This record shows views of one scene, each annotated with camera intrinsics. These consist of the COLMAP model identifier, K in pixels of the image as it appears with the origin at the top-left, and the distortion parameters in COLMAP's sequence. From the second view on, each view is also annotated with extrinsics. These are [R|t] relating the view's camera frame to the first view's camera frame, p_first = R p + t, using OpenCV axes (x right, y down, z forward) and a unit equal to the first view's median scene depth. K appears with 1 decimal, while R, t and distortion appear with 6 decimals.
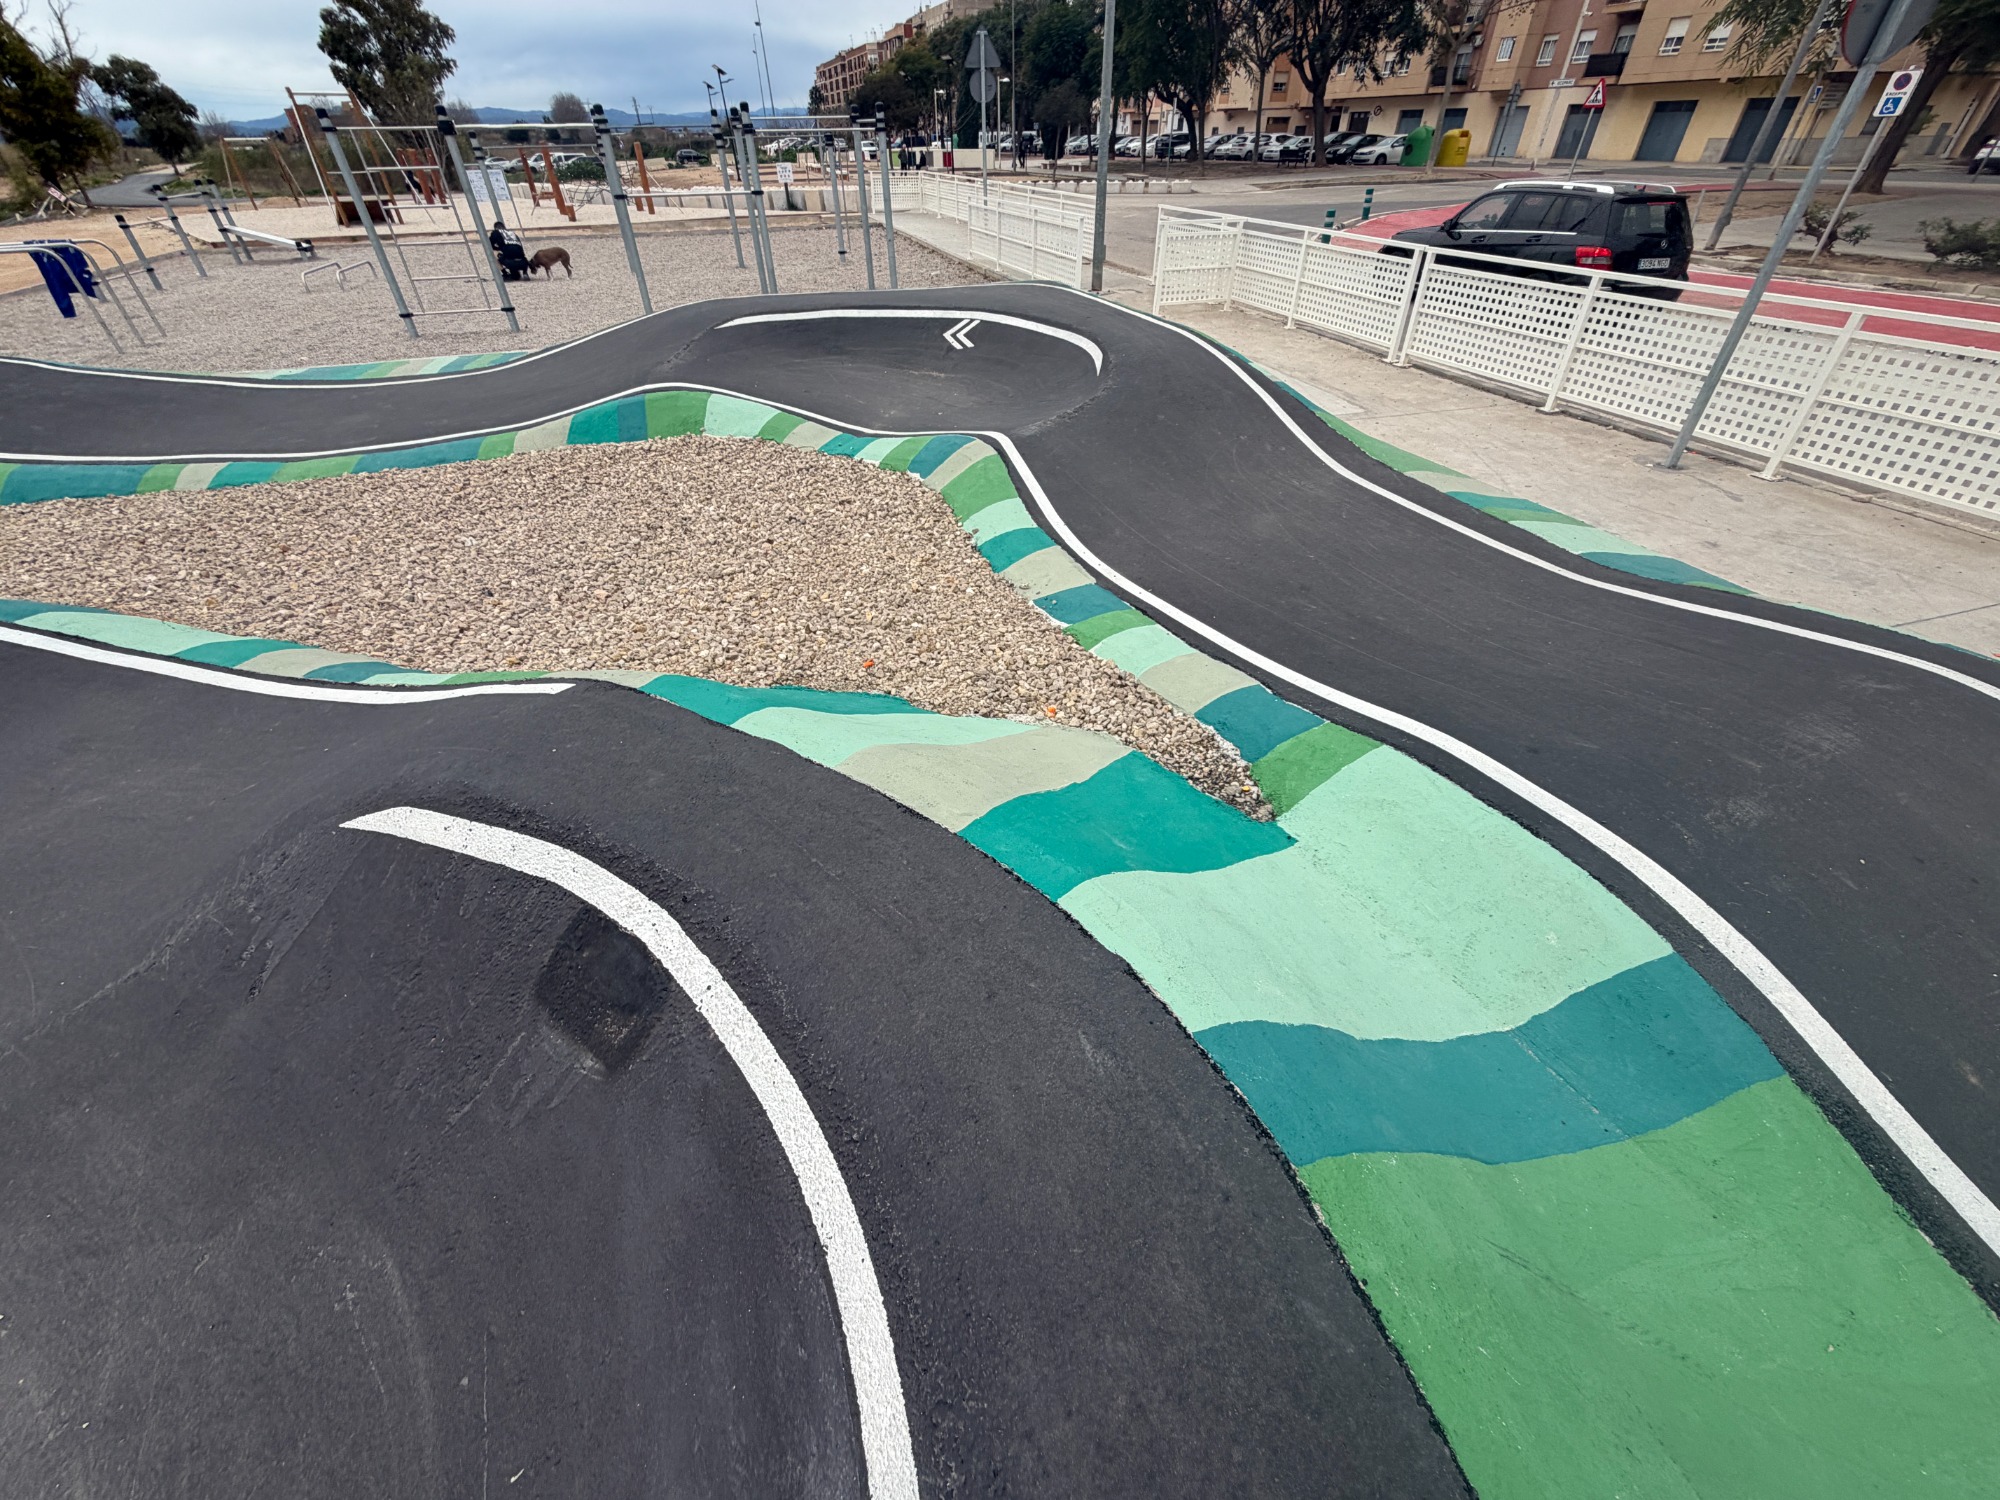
lens RADIAL K [[798.4, 0, 995.4], [0, 798.4, 749.7], [0, 0, 1]] dist [0.000954, -0.000072]
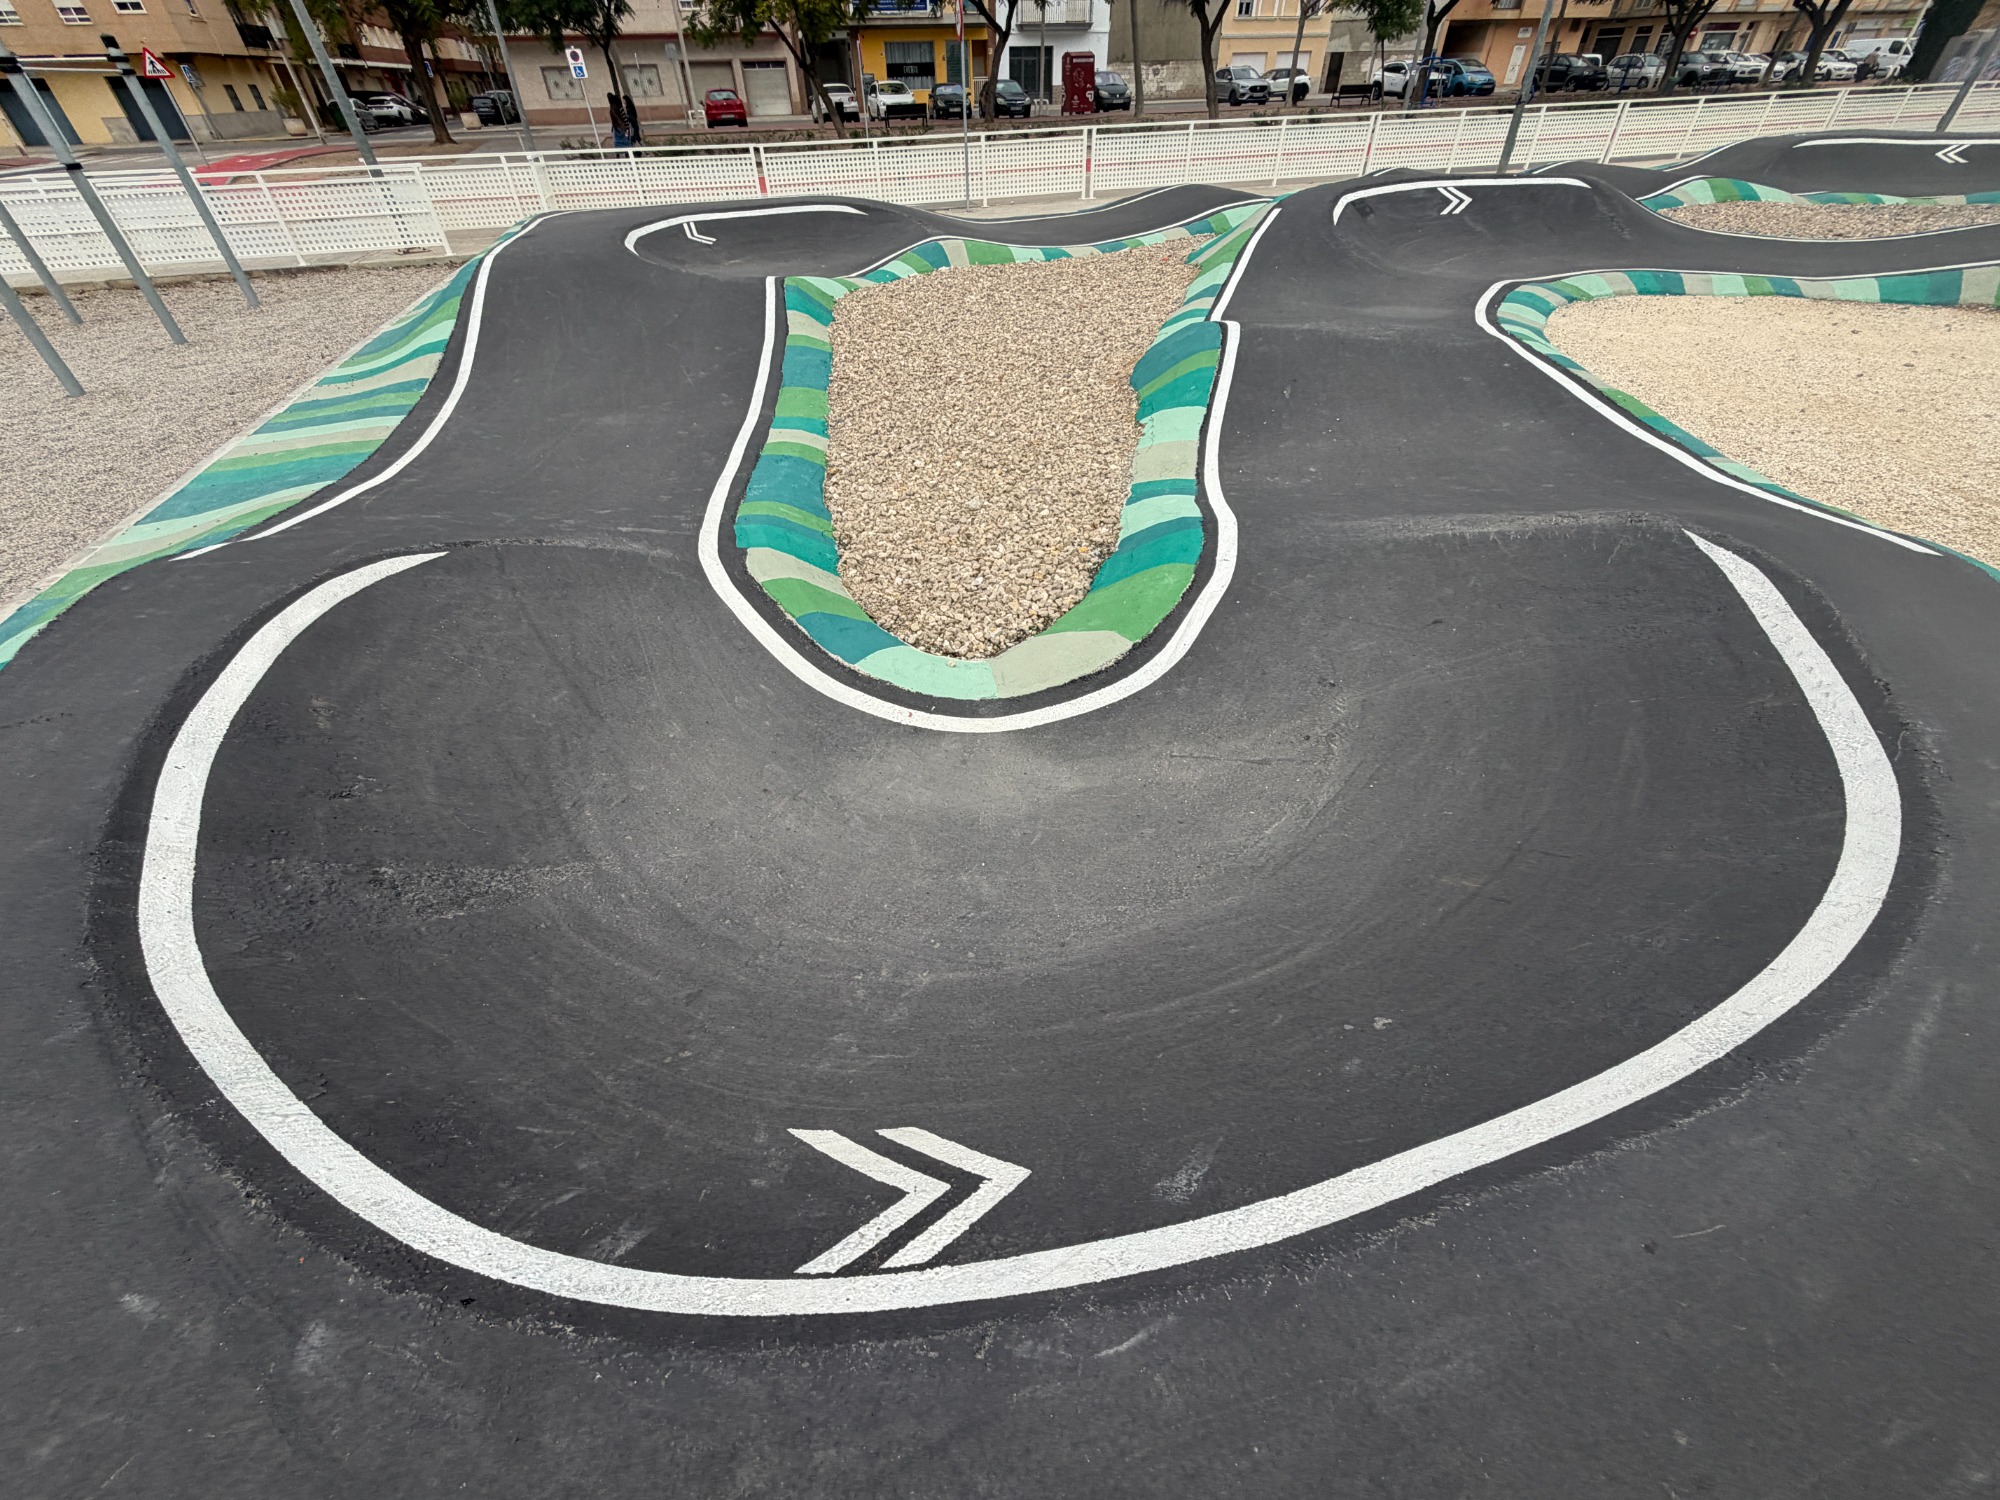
lens RADIAL K [[796.4, 0, 994.5], [0, 796.4, 749.3], [0, 0, 1]] dist [0.000122, 0.000021]
pose [[0.041498, -0.635567, 0.770929, -2.461777], [0.629608, 0.615756, 0.473749, -0.538372], [-0.775804, 0.465723, 0.425711, 0.817831]]
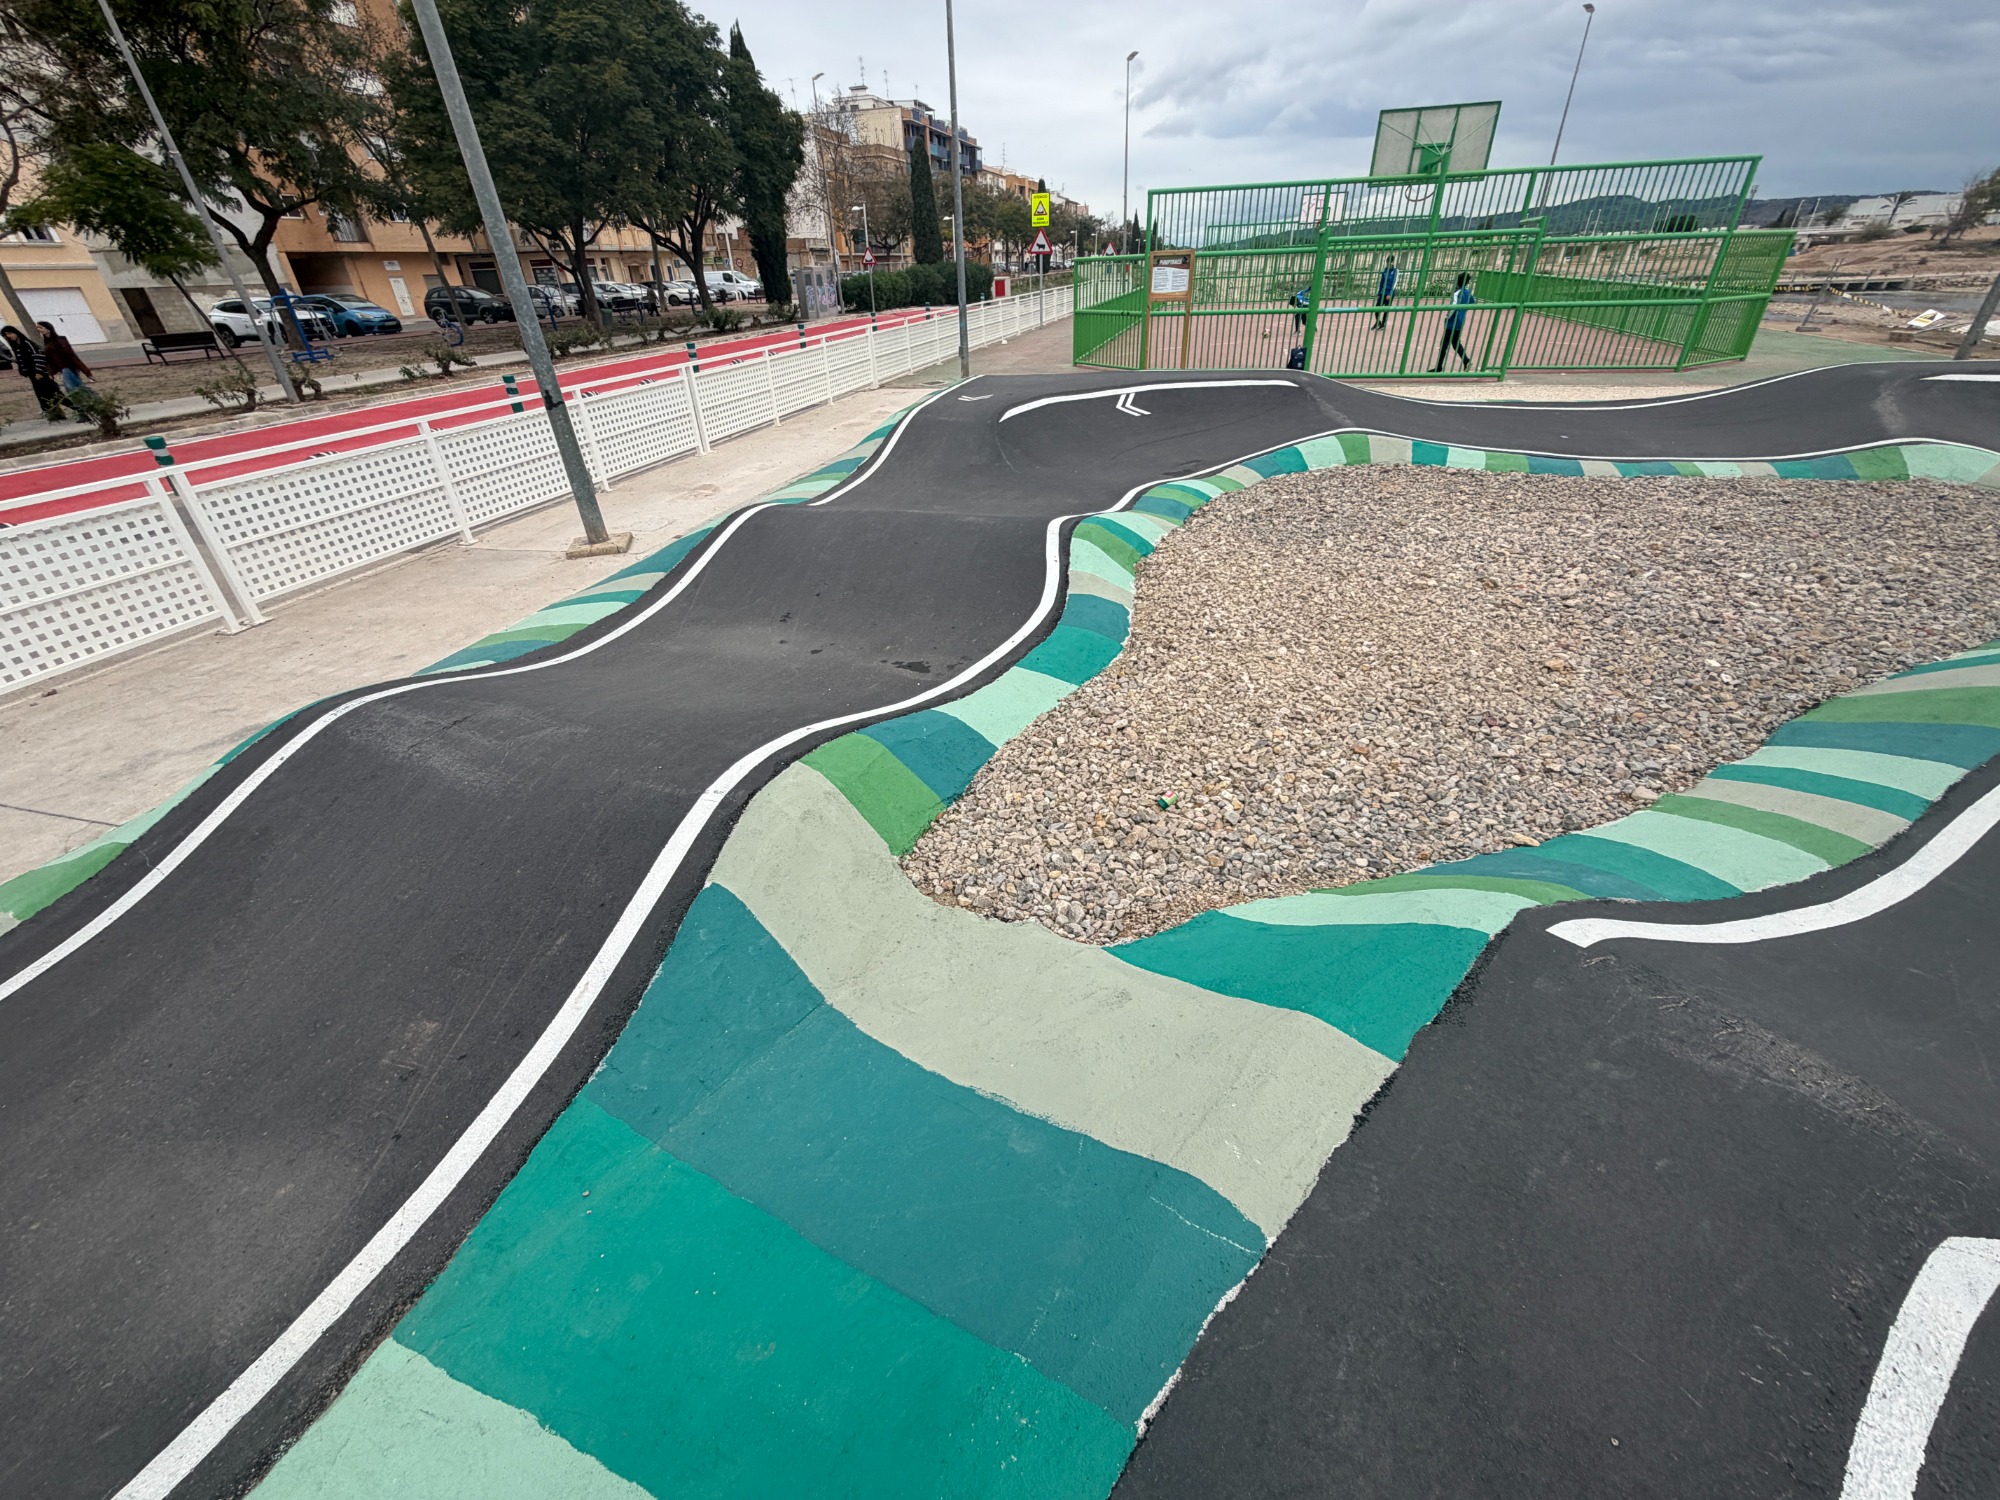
lens RADIAL K [[796.4, 0, 994.5], [0, 796.4, 749.3], [0, 0, 1]] dist [0.000122, 0.000021]
pose [[-0.841240, -0.244565, 0.482186, 0.091987], [0.365975, 0.398881, 0.840807, 0.017777], [-0.397967, 0.883788, -0.246050, -0.038051]]
